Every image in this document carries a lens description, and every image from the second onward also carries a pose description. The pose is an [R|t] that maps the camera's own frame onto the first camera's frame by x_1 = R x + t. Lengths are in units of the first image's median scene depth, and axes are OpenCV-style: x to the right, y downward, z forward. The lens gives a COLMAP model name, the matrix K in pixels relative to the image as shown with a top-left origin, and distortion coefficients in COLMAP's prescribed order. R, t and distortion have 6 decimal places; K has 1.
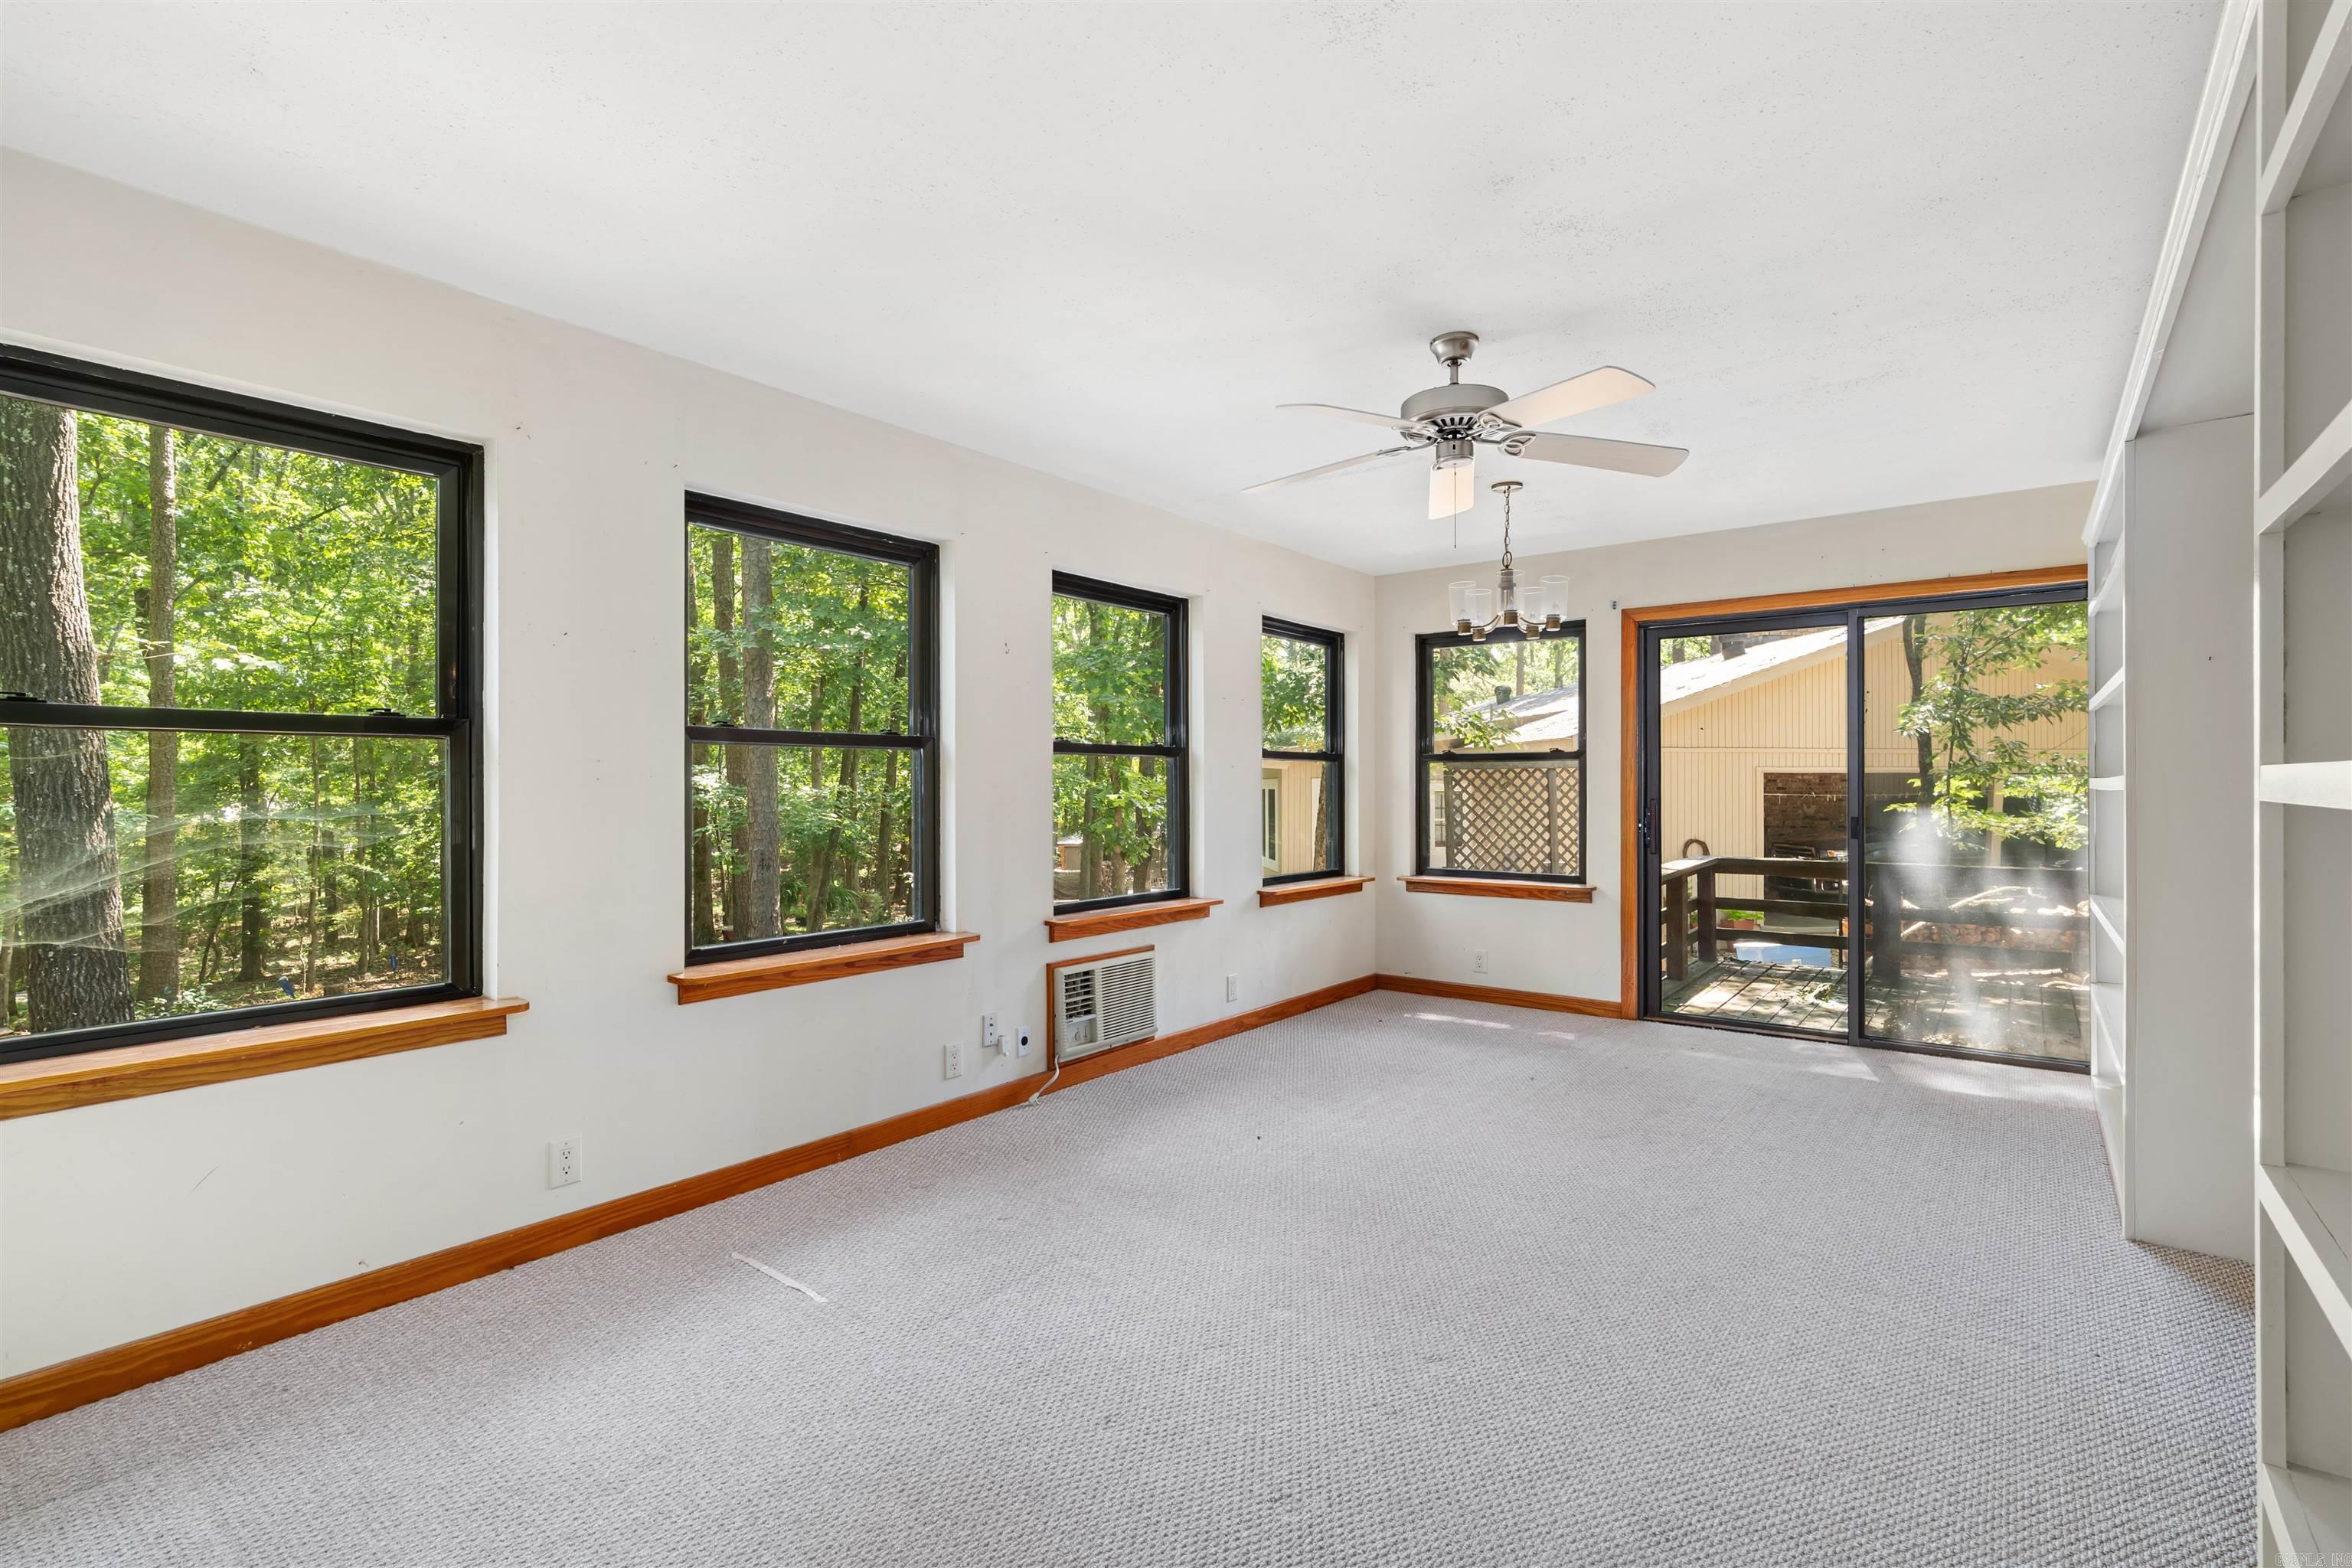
lens RADIAL K [[1083.7, 0, 1176.8], [0, 1083.7, 786.8], [0, 0, 1]] dist [-0.001020, 0.002112]
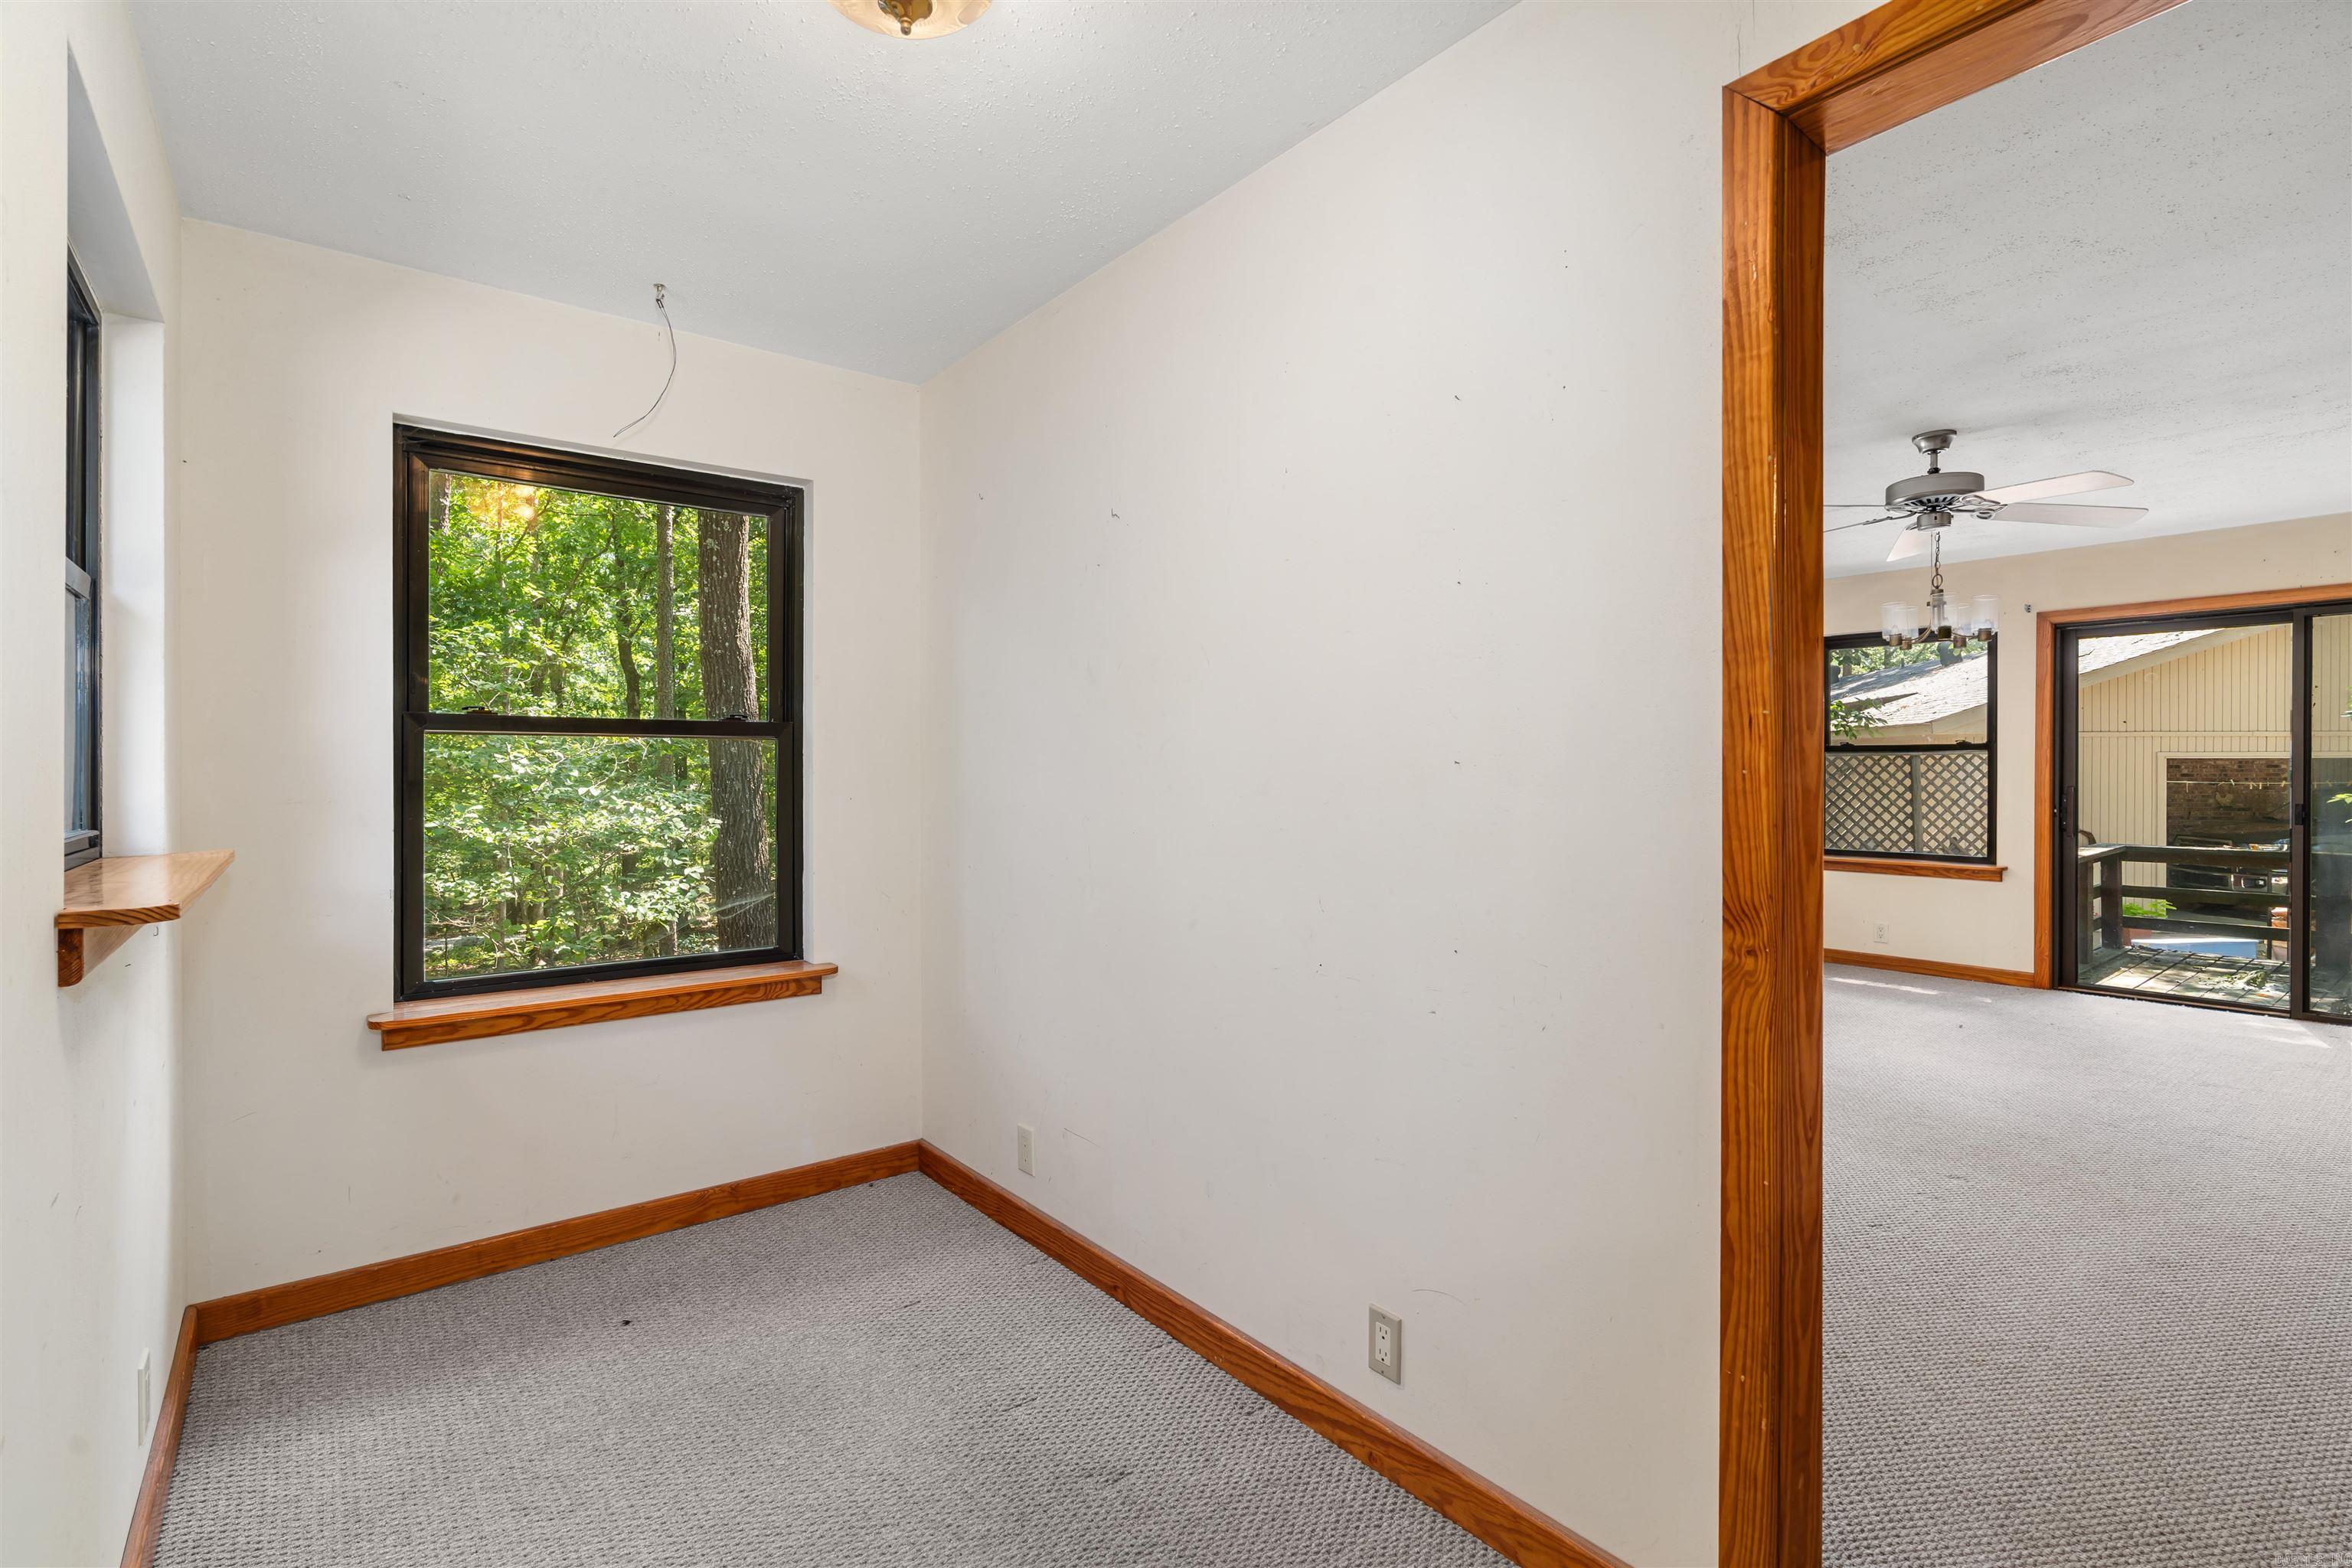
lens RADIAL K [[1083.7, 0, 1168.4], [0, 1083.7, 774.5], [0, 0, 1]] dist [-0.001020, 0.002112]
pose [[0.971687, -0.000642, -0.236270, -0.128187], [0.000888, 0.999999, 0.000935, -0.001524], [0.236269, -0.001119, 0.971687, -0.189188]]
